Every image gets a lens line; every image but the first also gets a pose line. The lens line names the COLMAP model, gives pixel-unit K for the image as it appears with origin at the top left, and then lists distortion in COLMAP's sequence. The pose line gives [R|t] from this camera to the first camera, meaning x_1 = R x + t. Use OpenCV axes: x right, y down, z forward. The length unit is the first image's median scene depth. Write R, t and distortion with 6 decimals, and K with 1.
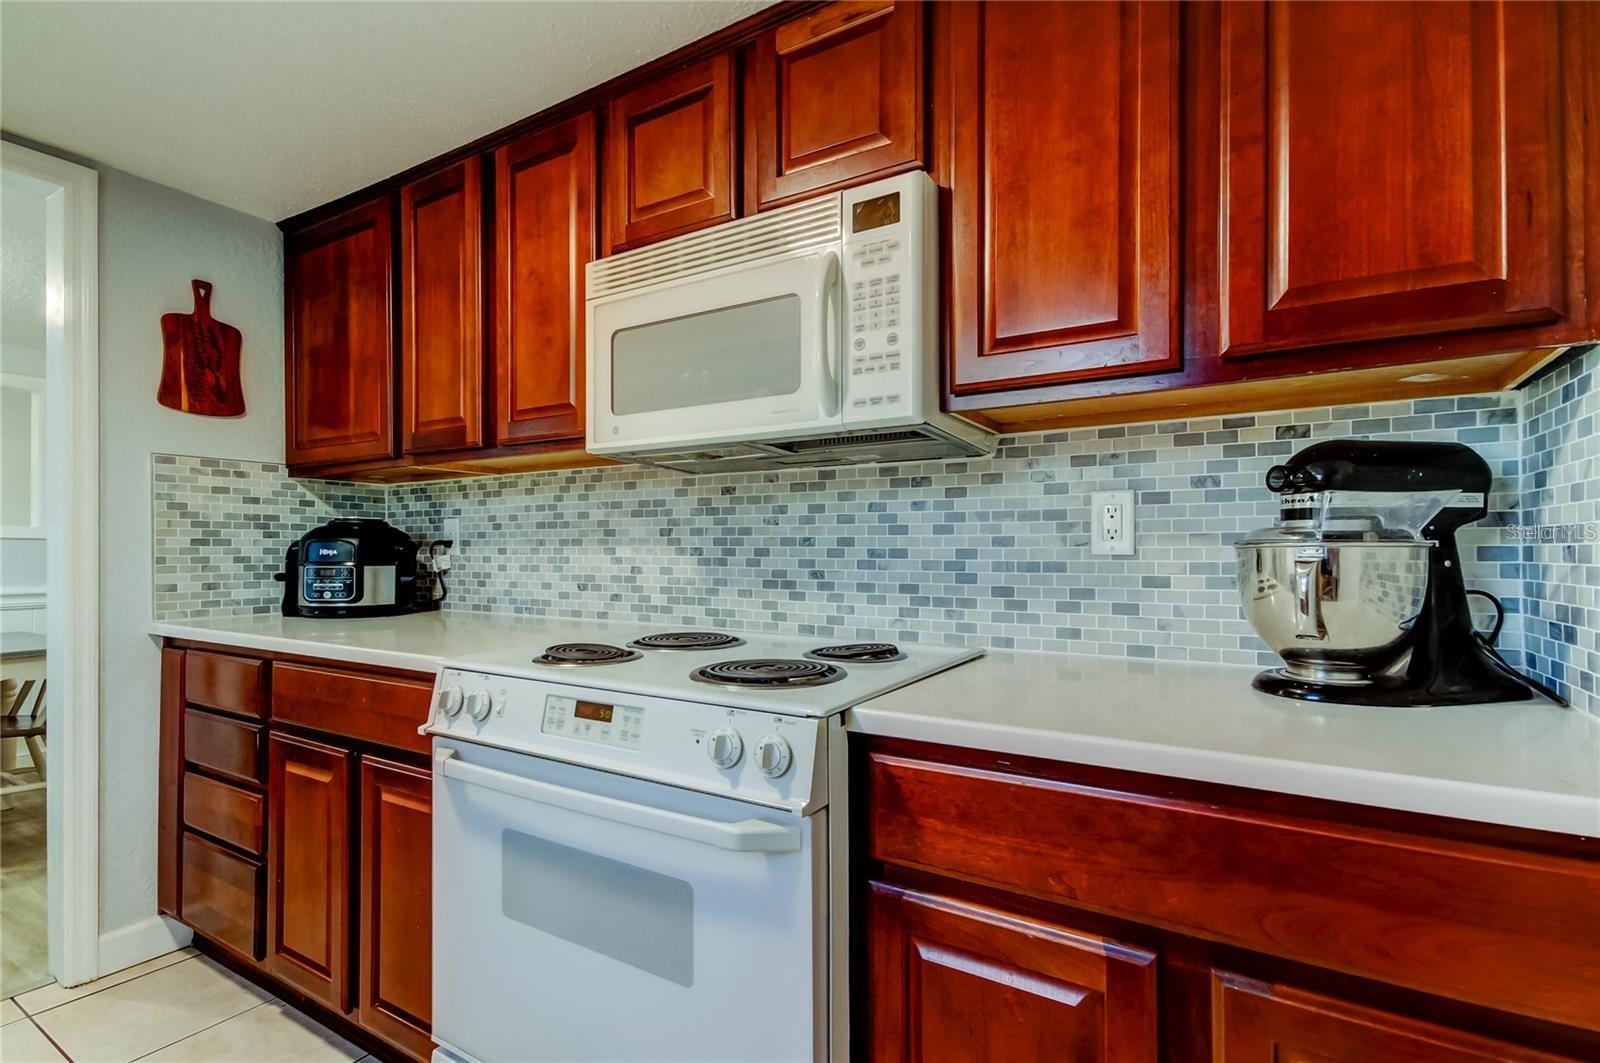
lens RADIAL K [[757.2, 0, 809.0], [0, 757.2, 556.4], [0, 0, 1]] dist [0.033476, -0.015076]
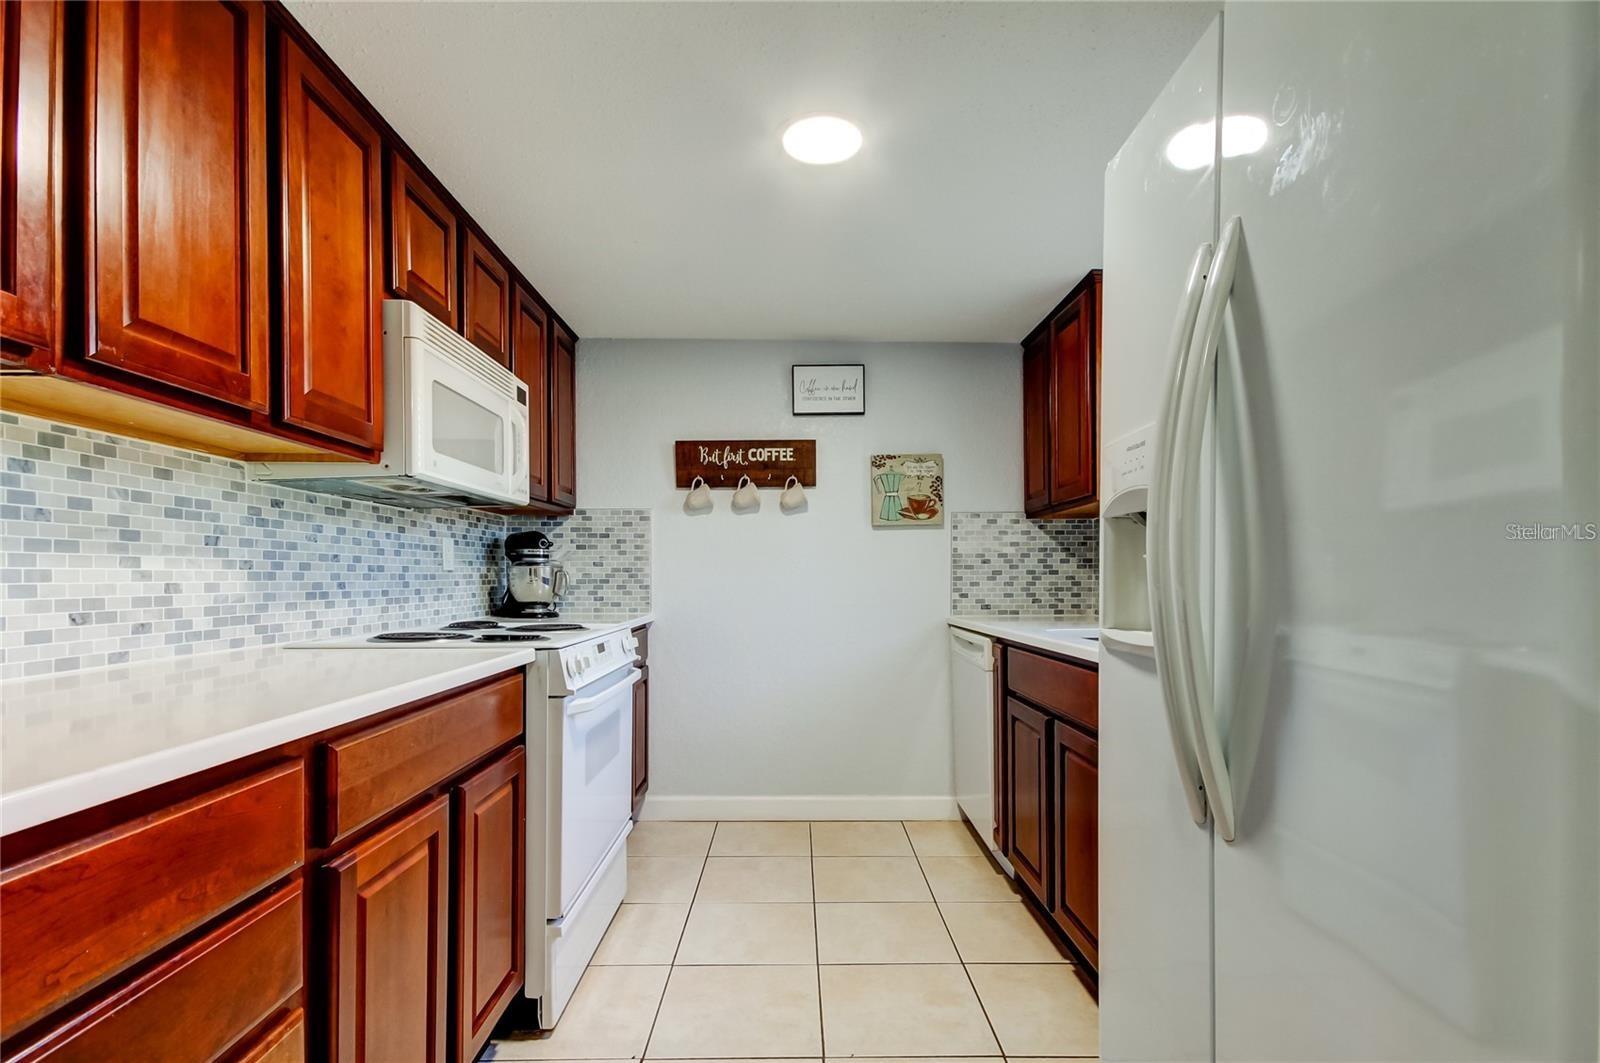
lens RADIAL K [[757.2, 0, 809.0], [0, 757.2, 556.4], [0, 0, 1]] dist [0.033476, -0.015076]
pose [[-0.548992, 0.022156, 0.835534, -1.307446], [0.008313, 0.999744, -0.021048, 0.008571], [-0.835786, -0.004610, -0.549036, 0.961703]]
